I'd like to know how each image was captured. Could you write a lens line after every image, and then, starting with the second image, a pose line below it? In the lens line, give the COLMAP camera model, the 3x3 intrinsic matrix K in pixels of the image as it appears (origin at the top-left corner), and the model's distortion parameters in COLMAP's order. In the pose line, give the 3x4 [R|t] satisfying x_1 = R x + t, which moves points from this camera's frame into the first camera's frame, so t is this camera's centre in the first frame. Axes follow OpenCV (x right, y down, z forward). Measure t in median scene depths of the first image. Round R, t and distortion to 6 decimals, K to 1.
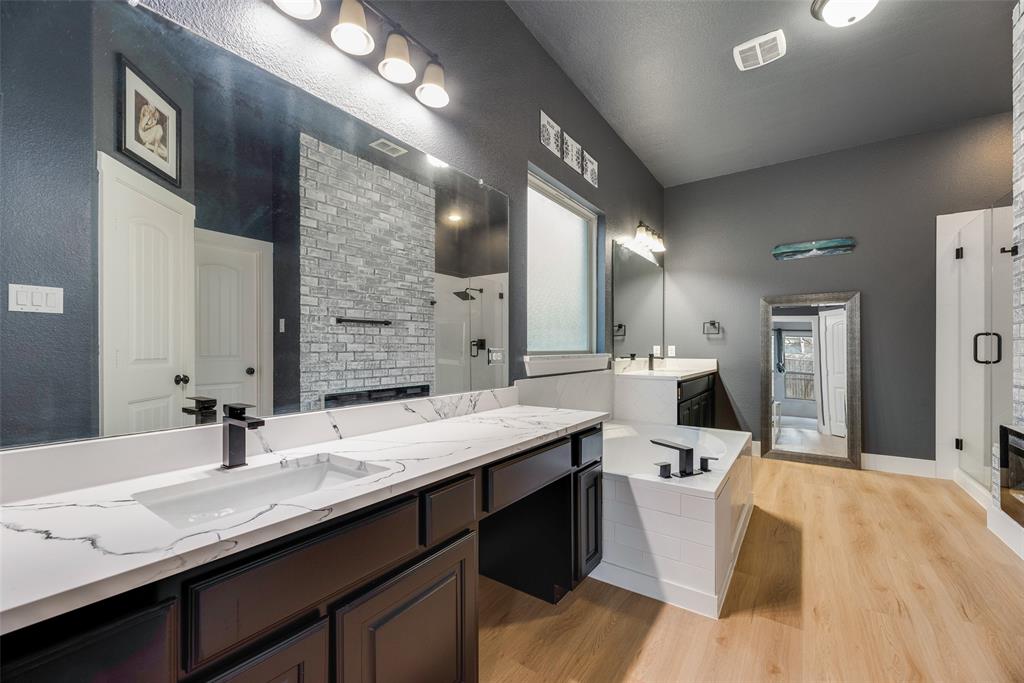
lens RADIAL K [[409.7, 0, 511.7], [0, 409.7, 348.0], [0, 0, 1]] dist [0.001135, -0.000195]
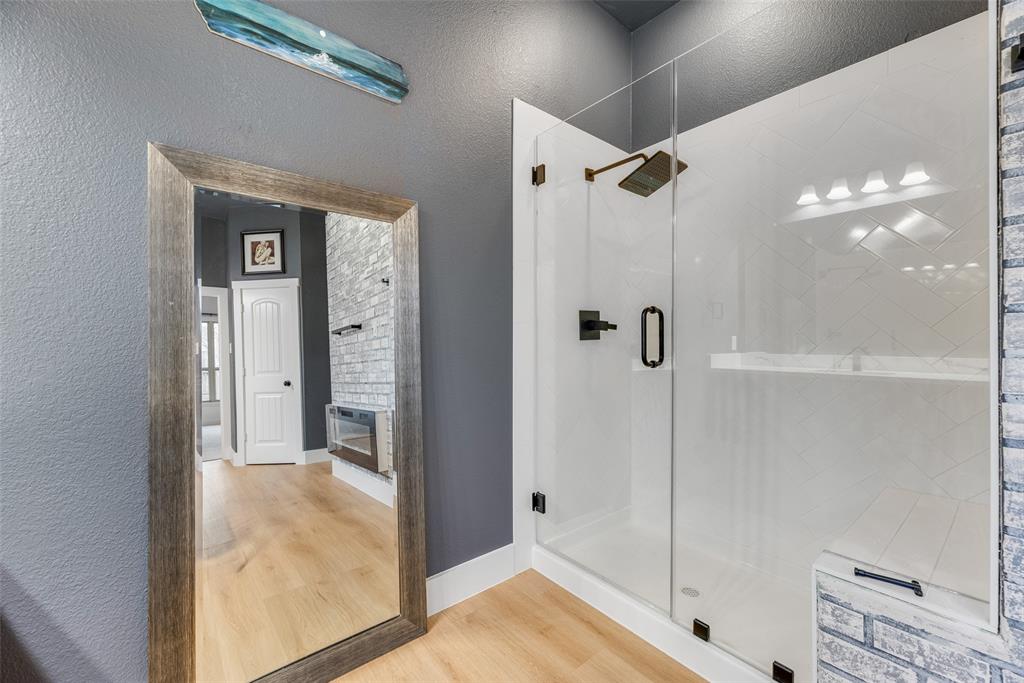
lens RADIAL K [[409.7, 0, 509.6], [0, 409.7, 345.0], [0, 0, 1]] dist [0.001135, -0.000195]
pose [[0.277381, -0.009639, 0.960712, 0.471819], [-0.002550, 0.999939, 0.010769, 0.003525], [-0.960757, -0.005437, 0.277340, 0.795648]]
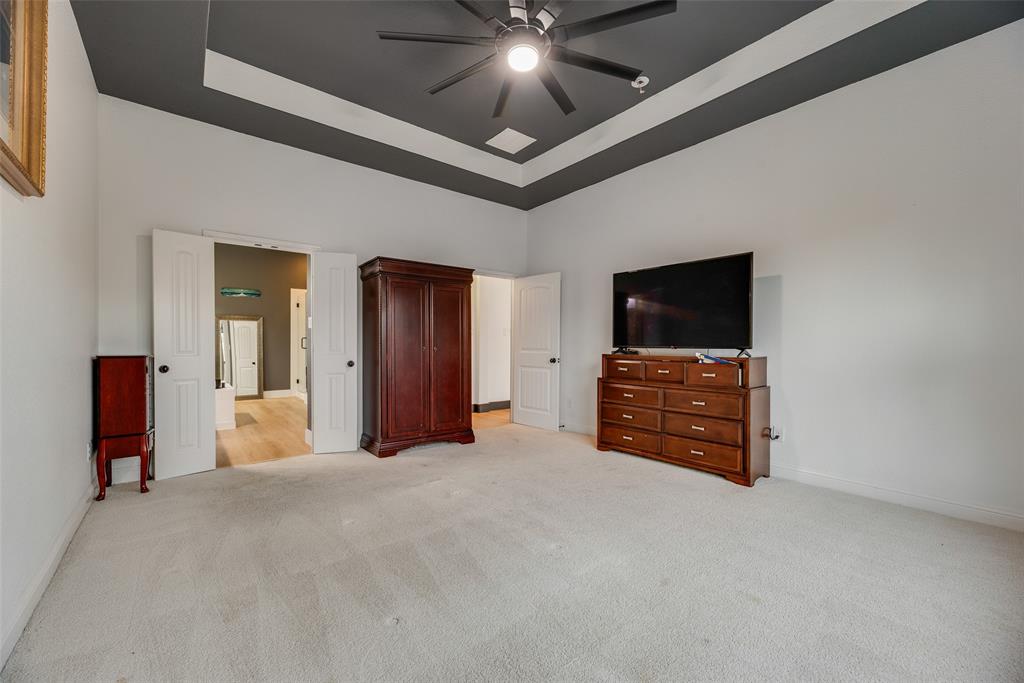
lens RADIAL K [[409.7, 0, 514.8], [0, 409.7, 344.7], [0, 0, 1]] dist [0.001135, -0.000195]
pose [[0.258714, 0.000332, 0.965954, -0.896481], [0.001301, 0.999999, -0.000692, 0.012677], [-0.965953, 0.001436, 0.258713, -0.844764]]
